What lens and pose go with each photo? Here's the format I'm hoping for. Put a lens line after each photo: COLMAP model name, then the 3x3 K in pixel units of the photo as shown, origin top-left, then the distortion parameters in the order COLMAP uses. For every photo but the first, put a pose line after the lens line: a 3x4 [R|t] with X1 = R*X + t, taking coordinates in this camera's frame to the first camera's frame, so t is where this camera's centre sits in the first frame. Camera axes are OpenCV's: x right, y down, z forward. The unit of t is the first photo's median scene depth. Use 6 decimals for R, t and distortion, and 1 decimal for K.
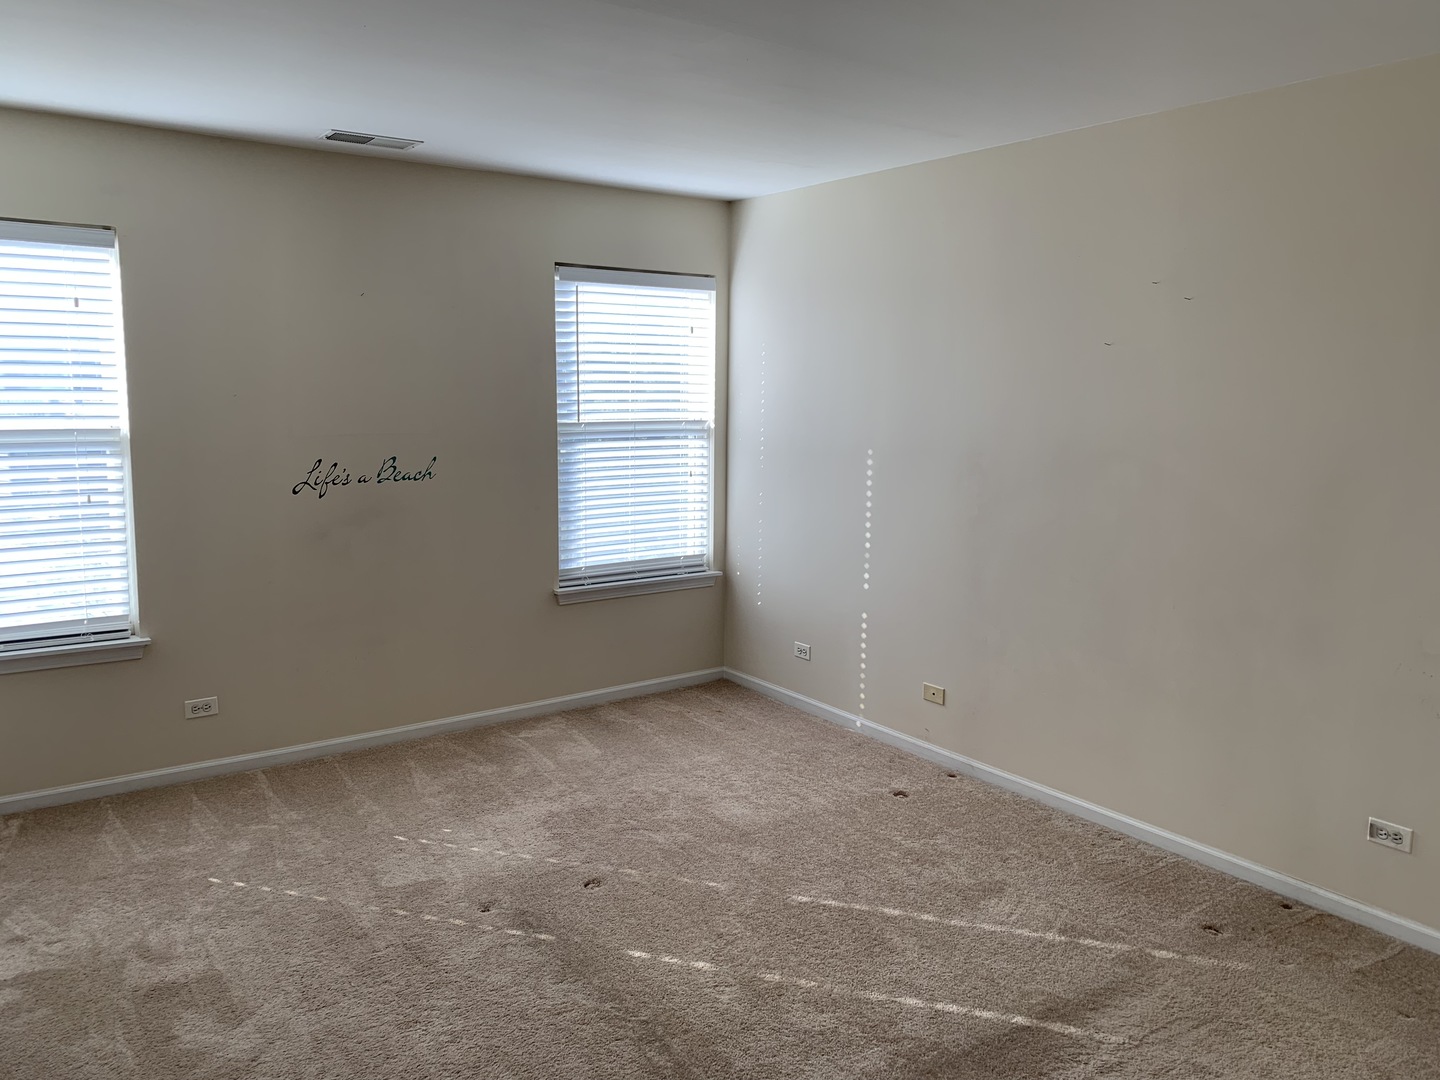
lens RADIAL K [[1099.4, 0, 719.2], [0, 1099.4, 528.7], [0, 0, 1]] dist [0.059310, -0.068646]
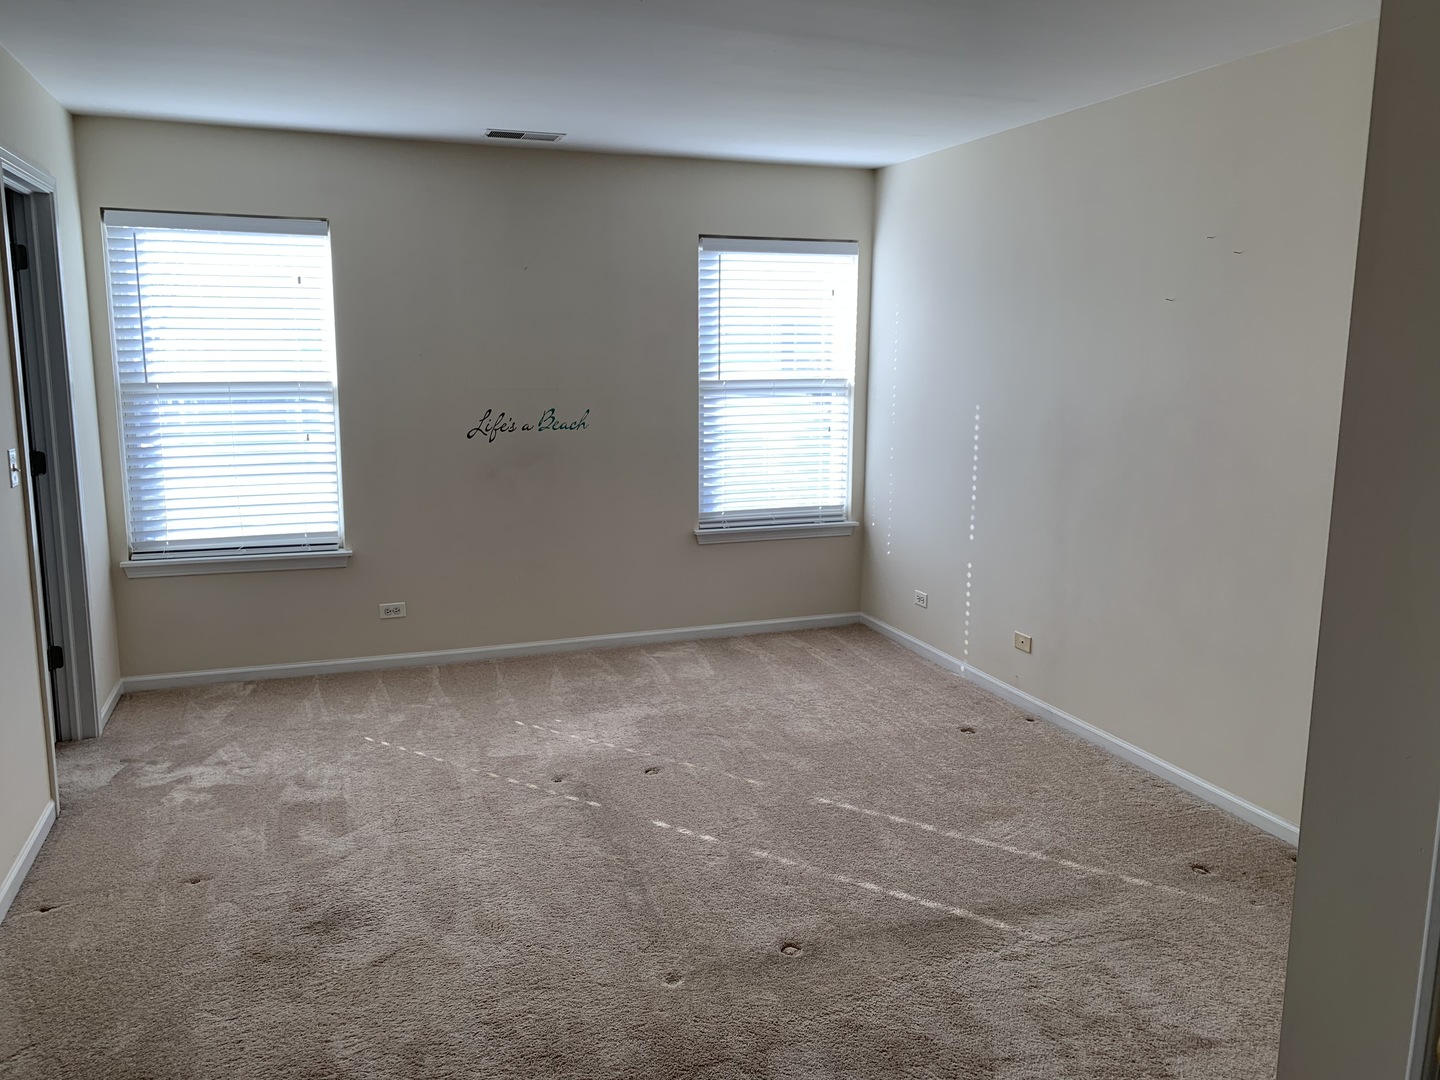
lens RADIAL K [[1123.5, 0, 749.9], [0, 1123.5, 533.0], [0, 0, 1]] dist [0.182302, -0.463976]
pose [[0.960262, 0.037906, -0.276514, 0.262479], [-0.030842, 0.999078, 0.029849, 0.026220], [0.277391, -0.020135, 0.960546, -0.100189]]
